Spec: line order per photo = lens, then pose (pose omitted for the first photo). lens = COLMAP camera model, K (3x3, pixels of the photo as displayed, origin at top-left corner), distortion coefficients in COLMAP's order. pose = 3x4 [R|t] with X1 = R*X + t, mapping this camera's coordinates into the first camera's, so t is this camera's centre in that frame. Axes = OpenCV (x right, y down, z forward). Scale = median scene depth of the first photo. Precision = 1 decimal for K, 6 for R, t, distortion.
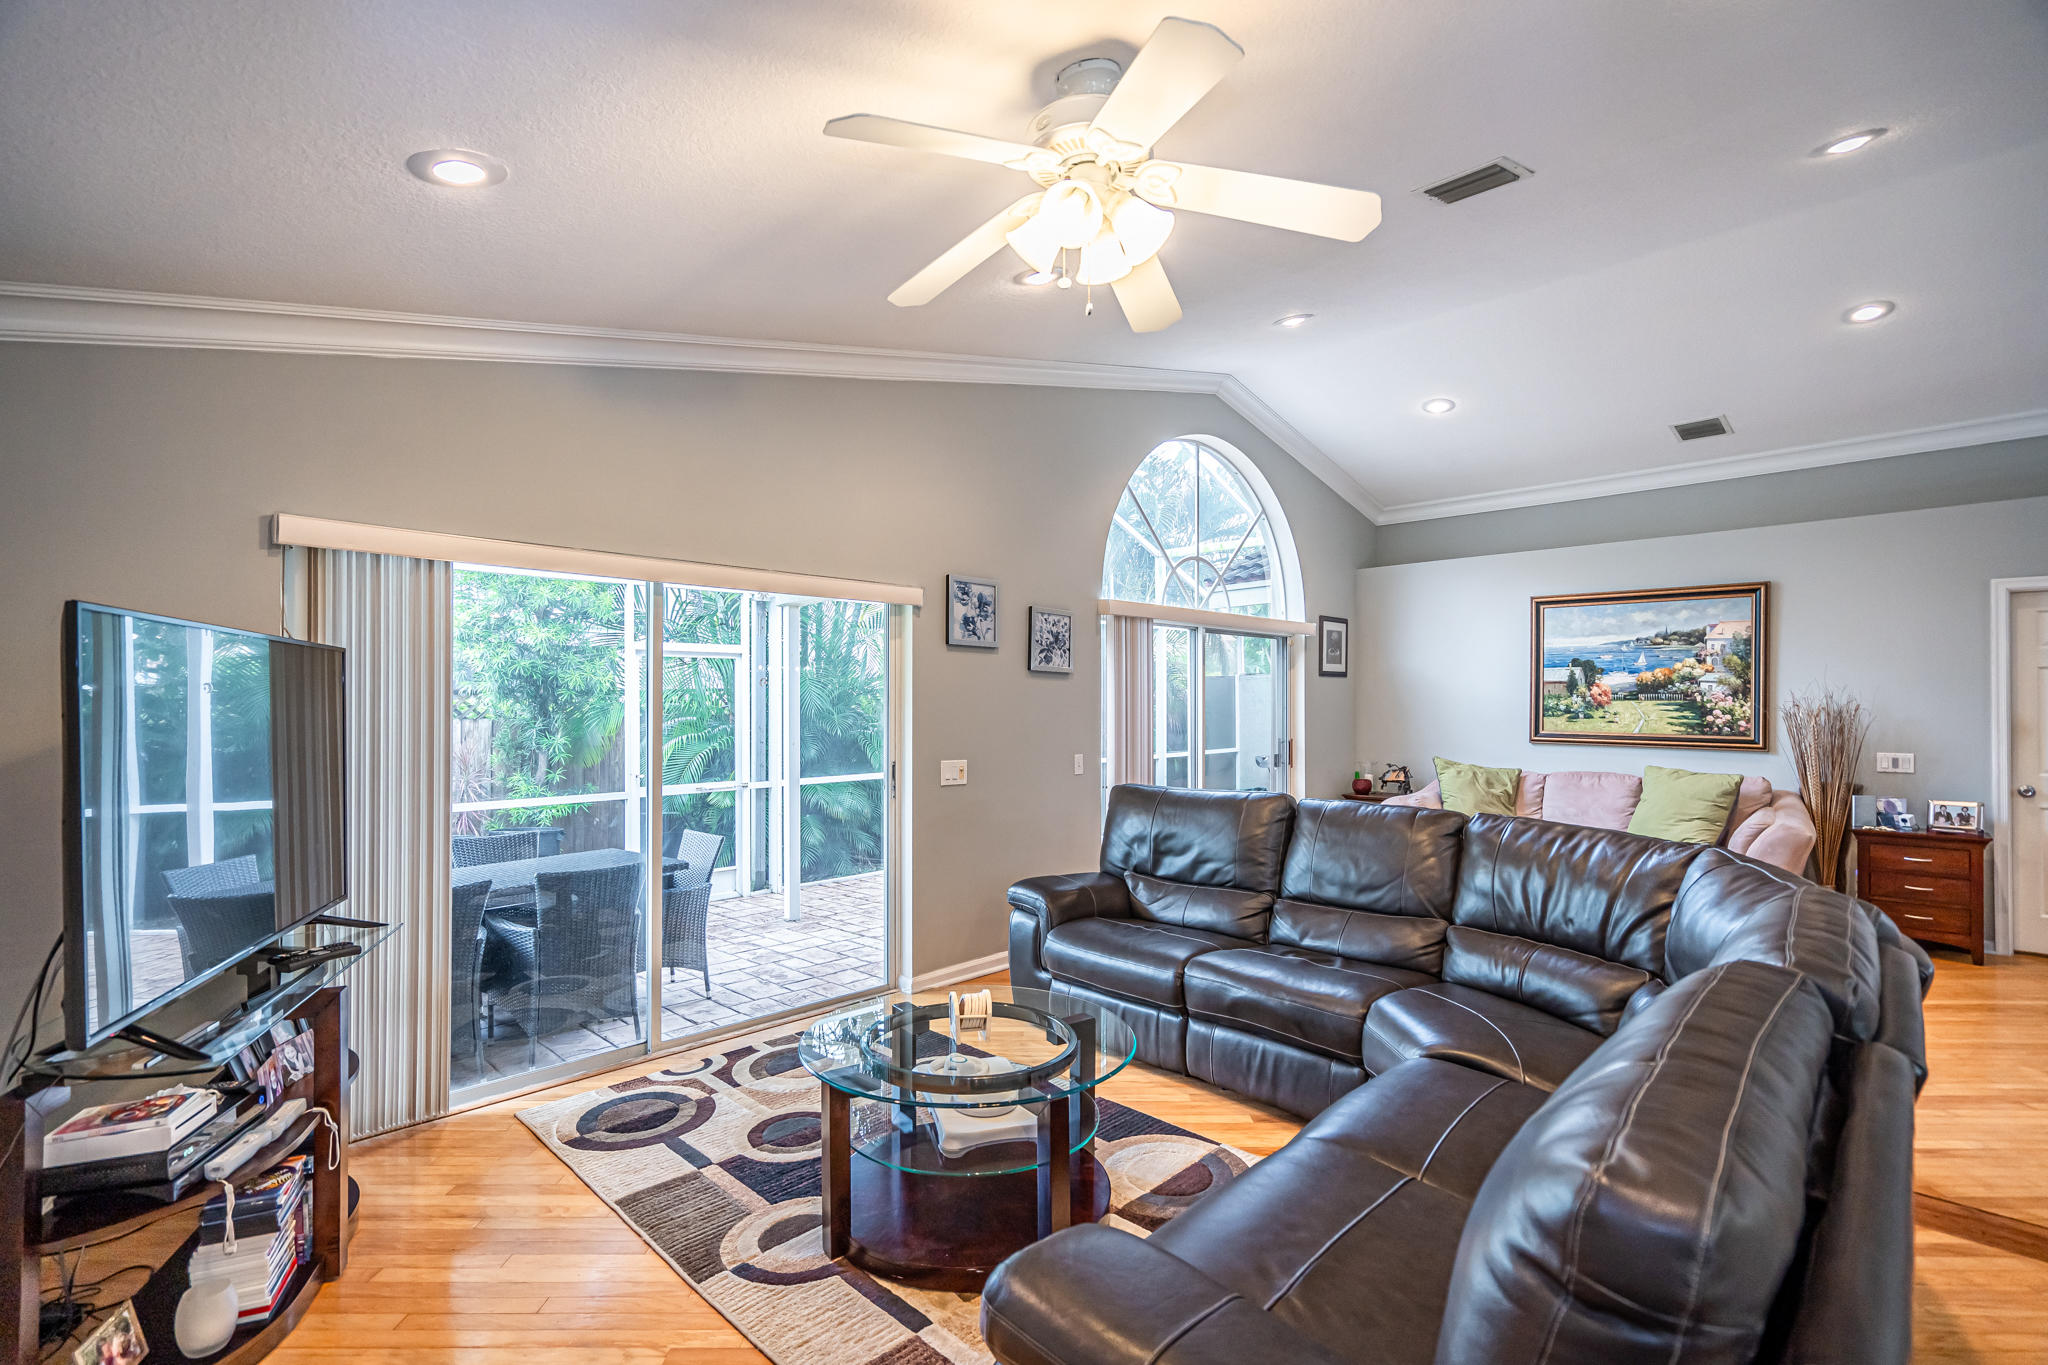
lens RADIAL K [[955.8, 0, 1032.7], [0, 955.8, 707.7], [0, 0, 1]] dist [-0.003606, 0.000128]
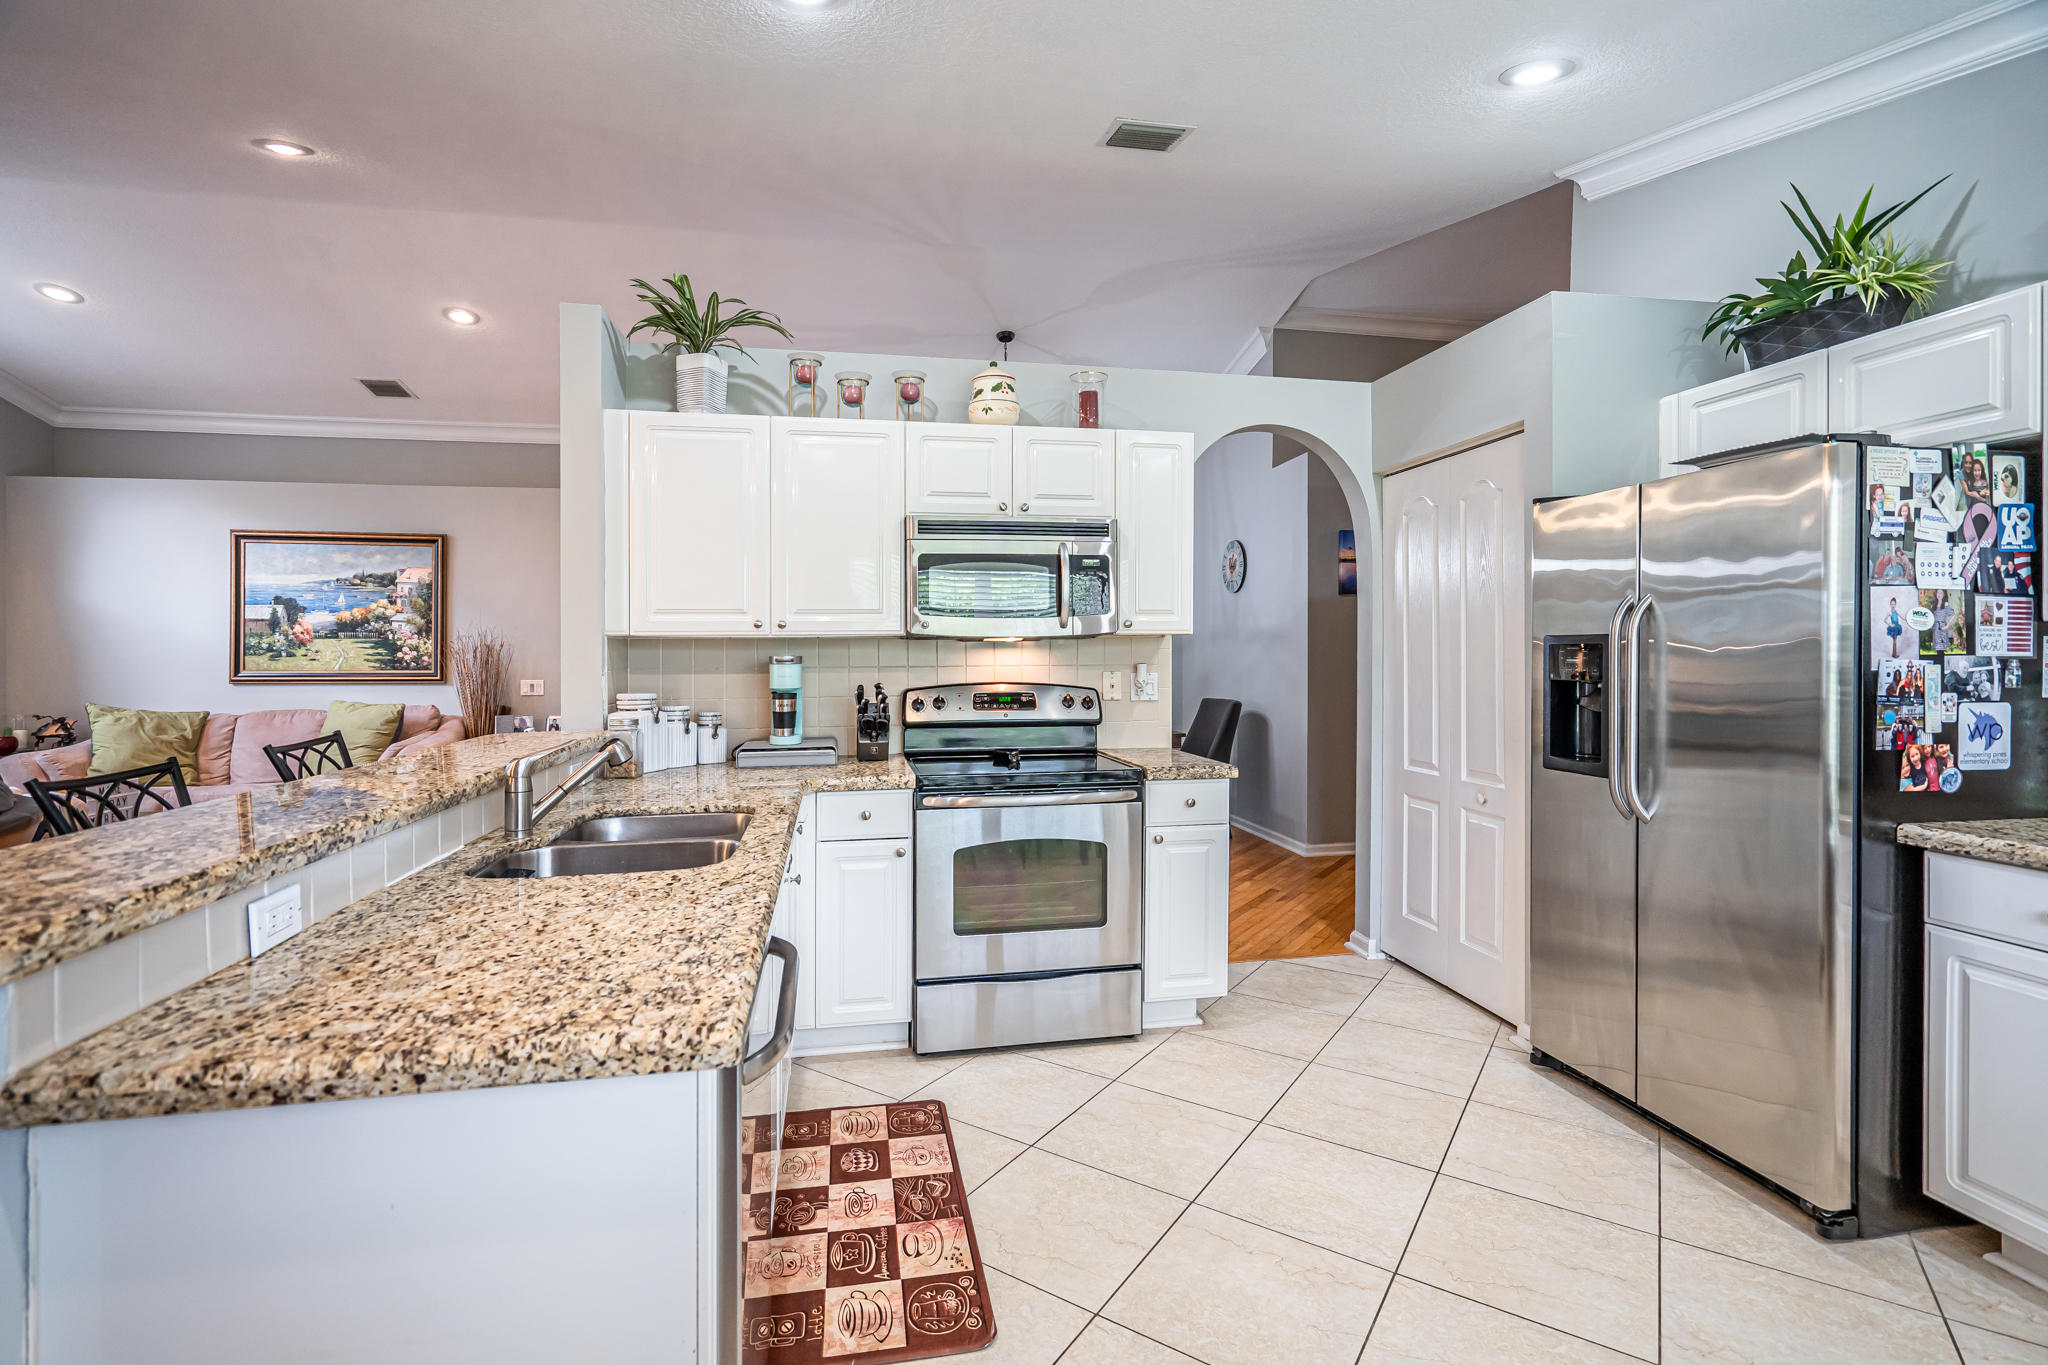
lens RADIAL K [[933.3, 0, 1056.0], [0, 933.3, 665.6], [0, 0, 1]] dist [-0.001197, -0.000125]
pose [[0.549767, -0.016972, 0.835145, 0.224114], [0.010035, 0.999856, 0.013713, 0.016246], [-0.835258, 0.000842, 0.549858, -0.216358]]
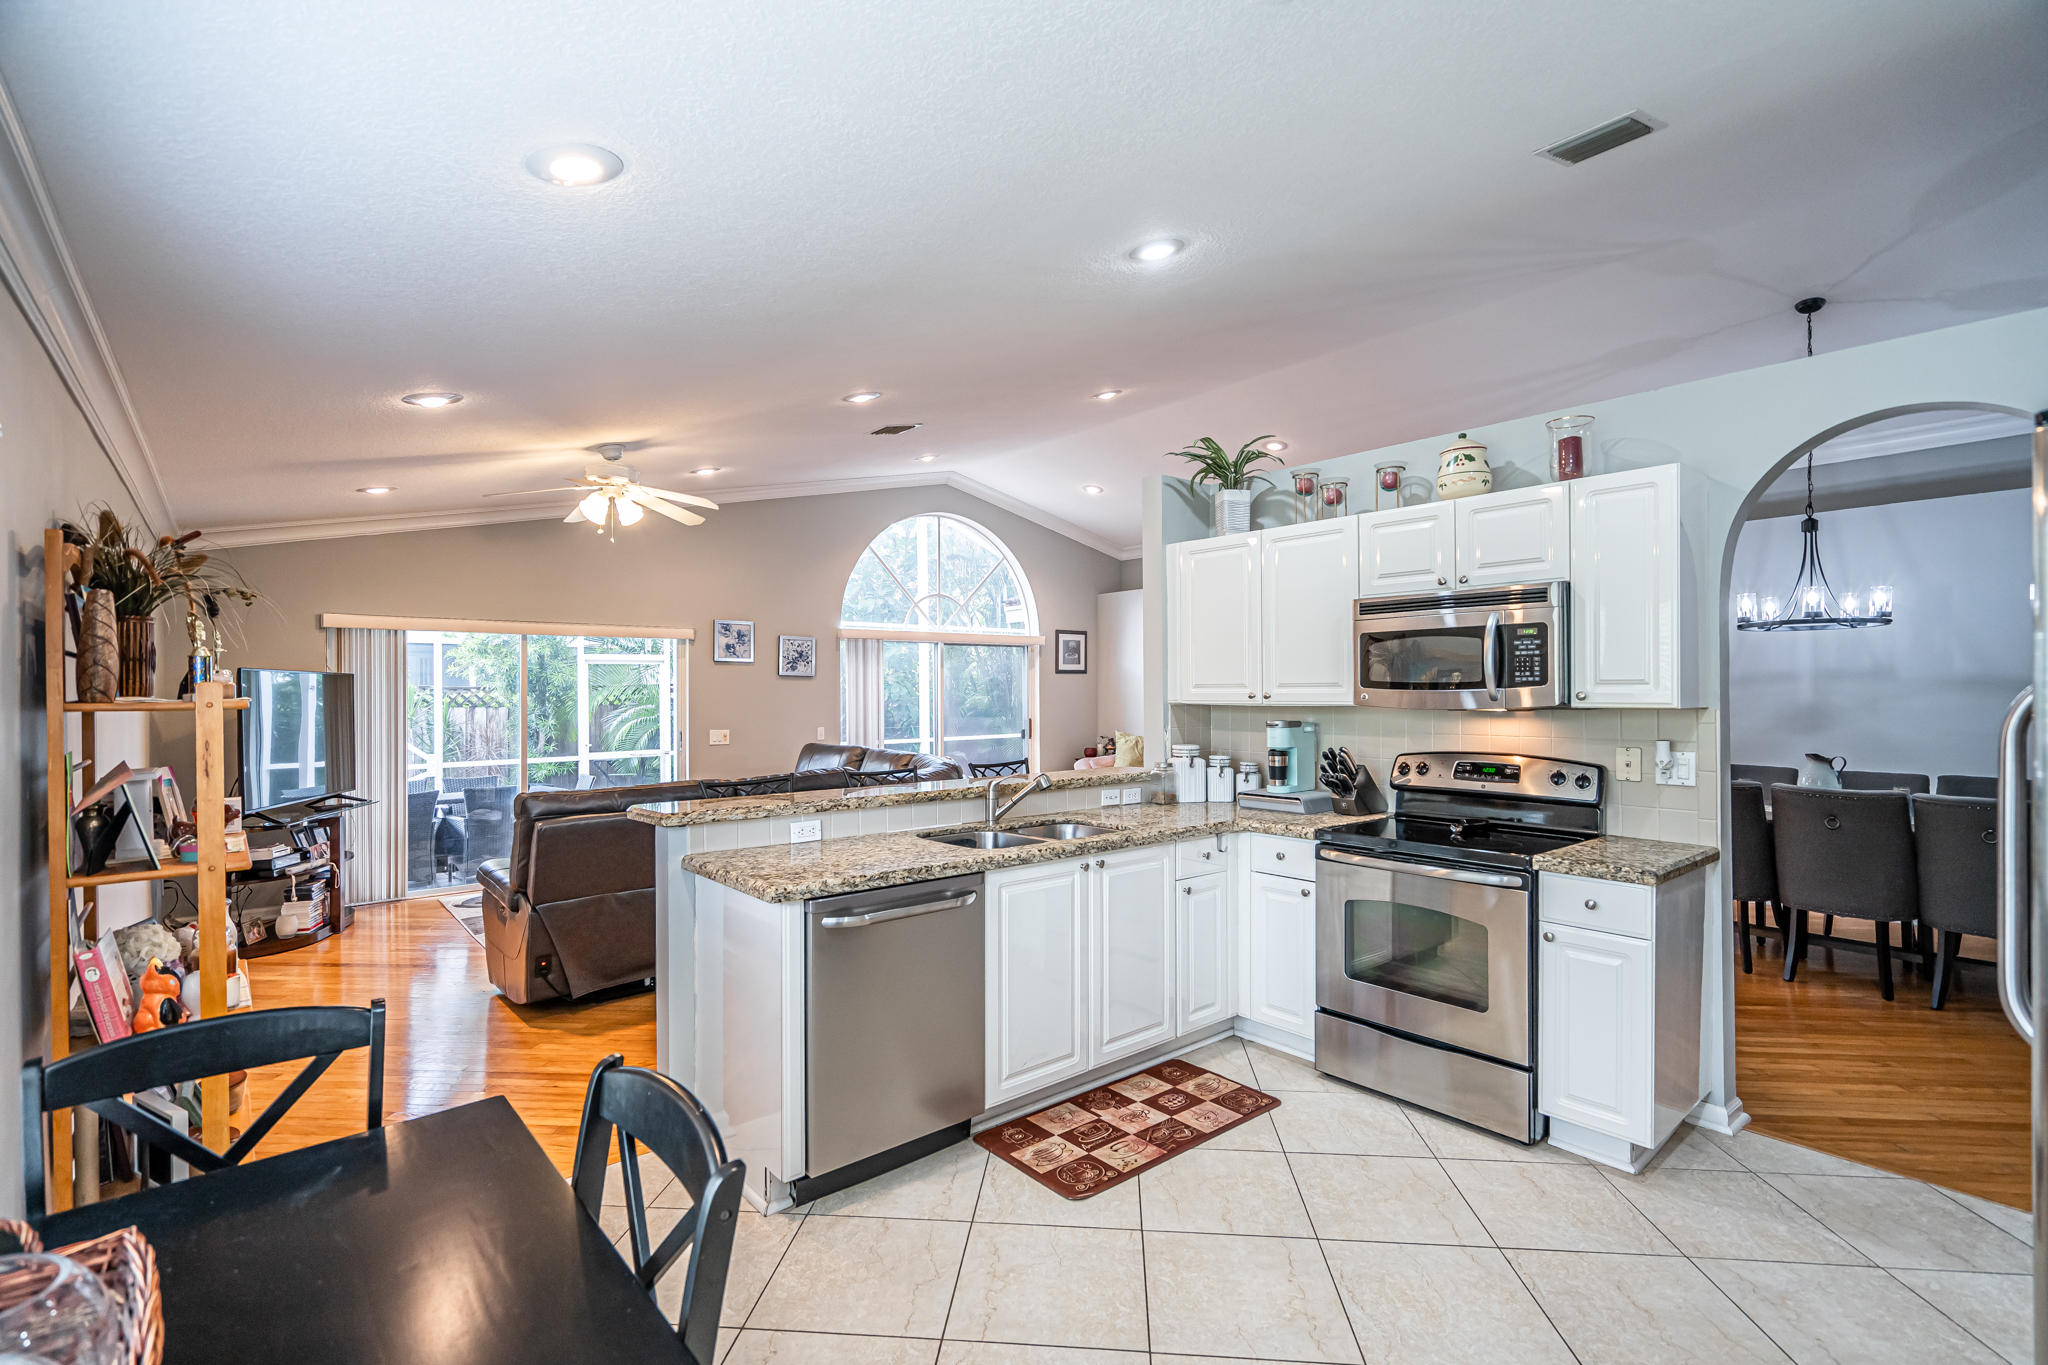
lens RADIAL K [[939.9, 0, 1020.4], [0, 939.9, 696.2], [0, 0, 1]] dist [-0.007817, 0.005369]
pose [[0.996171, -0.005625, -0.087247, 0.456156], [0.005738, 0.999983, 0.001036, -0.002227], [0.087240, -0.001533, 0.996186, -0.463568]]
